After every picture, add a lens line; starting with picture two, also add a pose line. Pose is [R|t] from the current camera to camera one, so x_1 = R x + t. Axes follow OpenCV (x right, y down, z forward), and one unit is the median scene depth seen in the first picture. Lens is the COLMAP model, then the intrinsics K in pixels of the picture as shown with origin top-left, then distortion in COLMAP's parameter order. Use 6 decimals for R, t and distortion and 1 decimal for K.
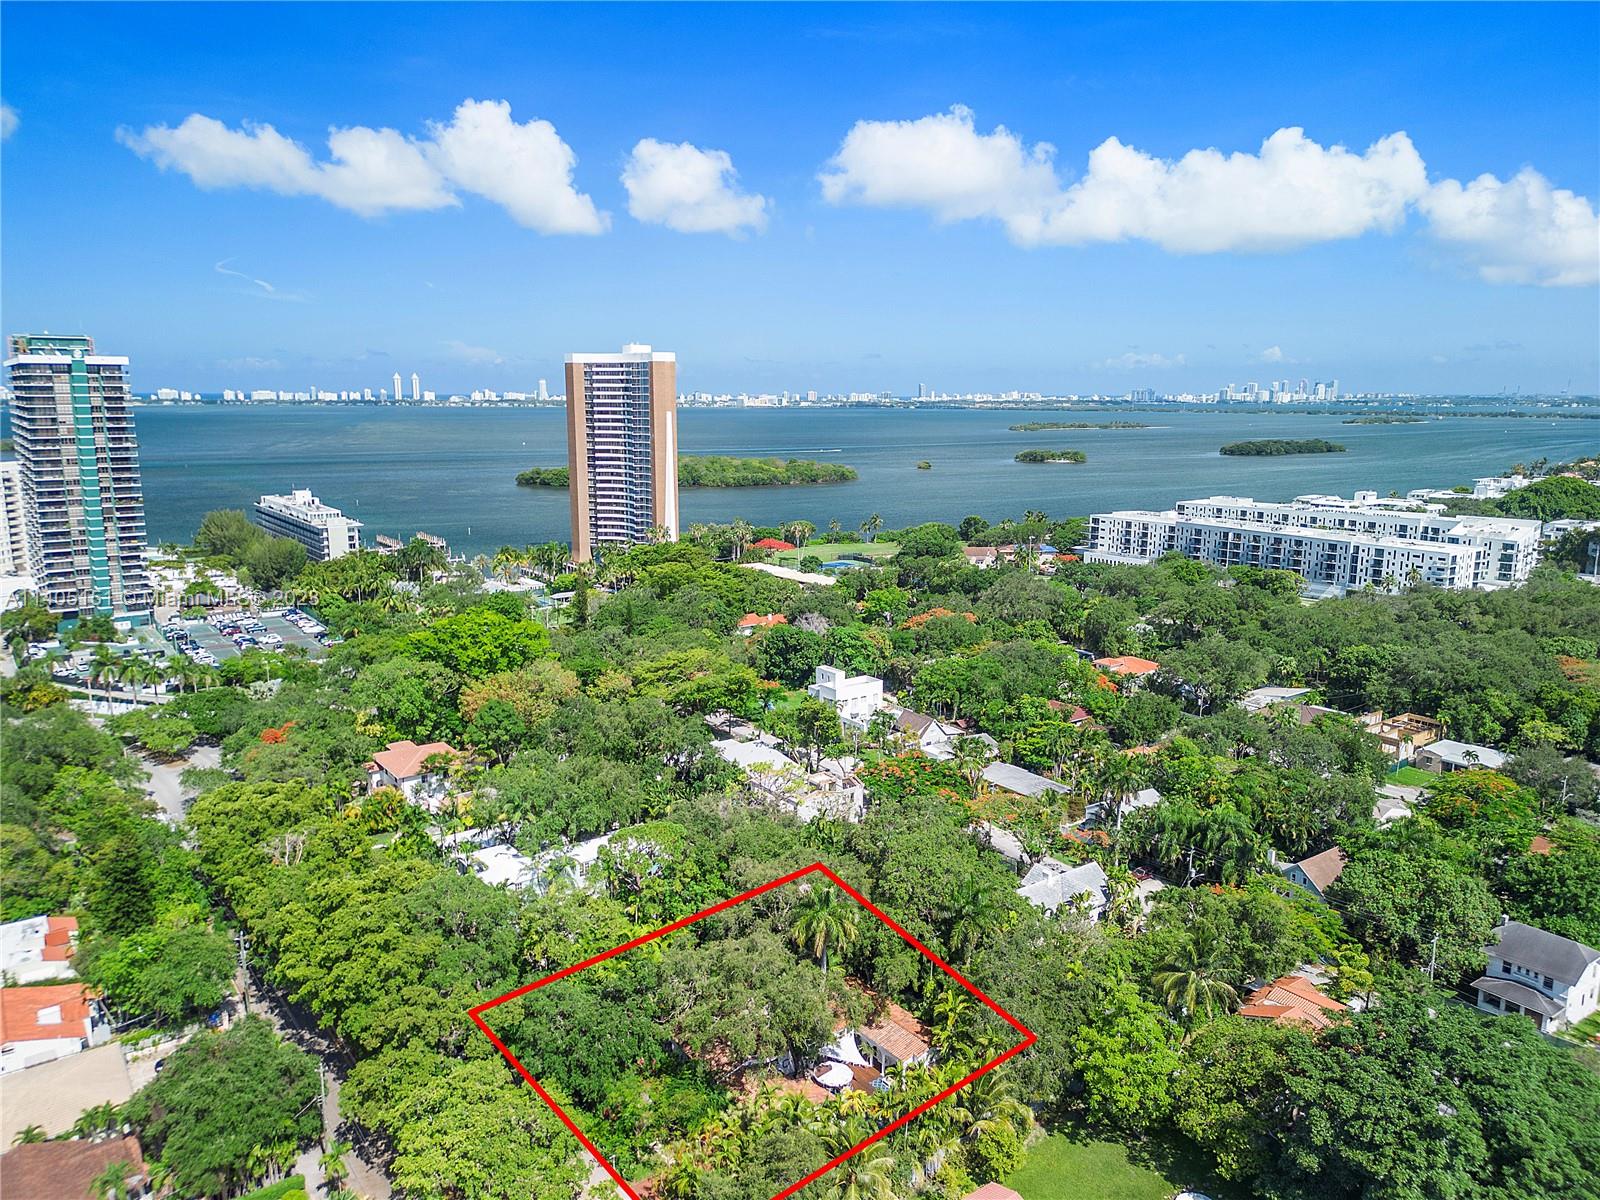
lens RADIAL K [[1119.5, 0, 800.0], [0, 1119.5, 600.0], [0, 0, 1]] dist [0.105372, -0.141308]
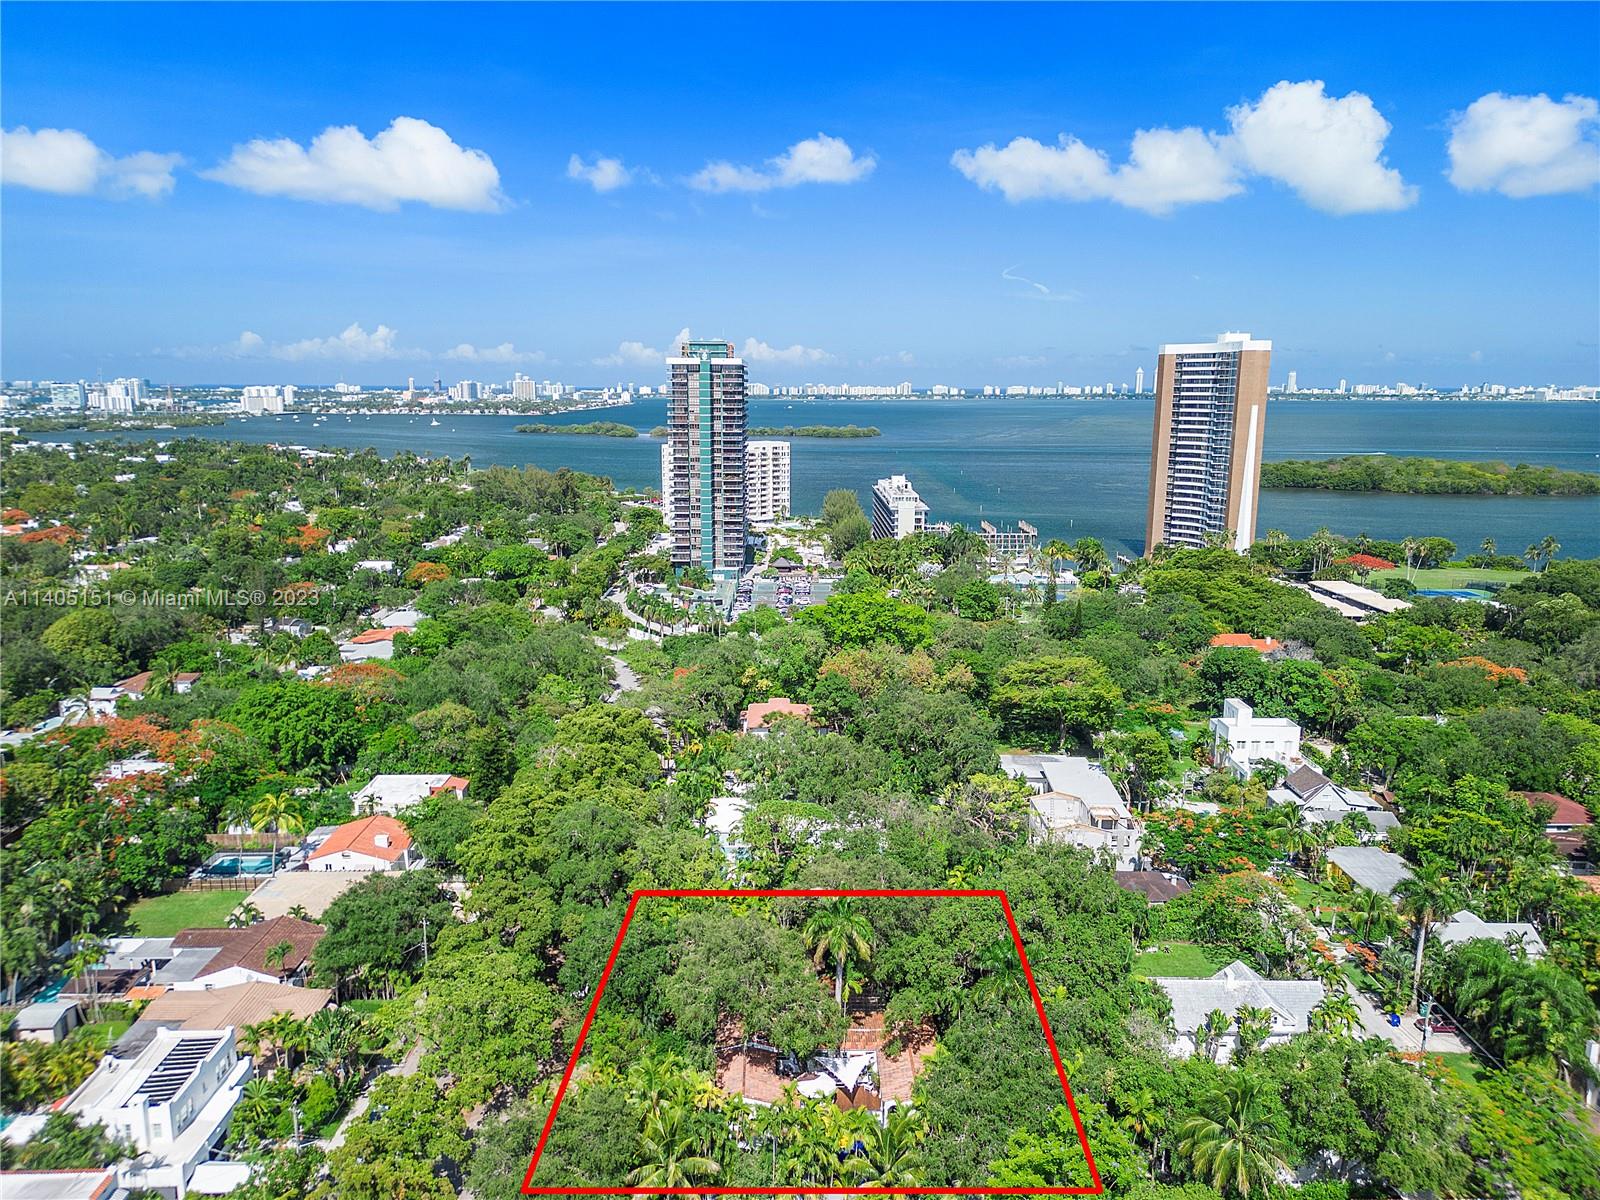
lens RADIAL K [[1119.5, 0, 800.0], [0, 1119.5, 600.0], [0, 0, 1]] dist [0.105372, -0.141308]
pose [[0.808666, 0.112225, -0.577465, 0.127658], [-0.109020, 0.993220, 0.040355, -0.008158], [0.578078, 0.030322, 0.815418, 0.043533]]
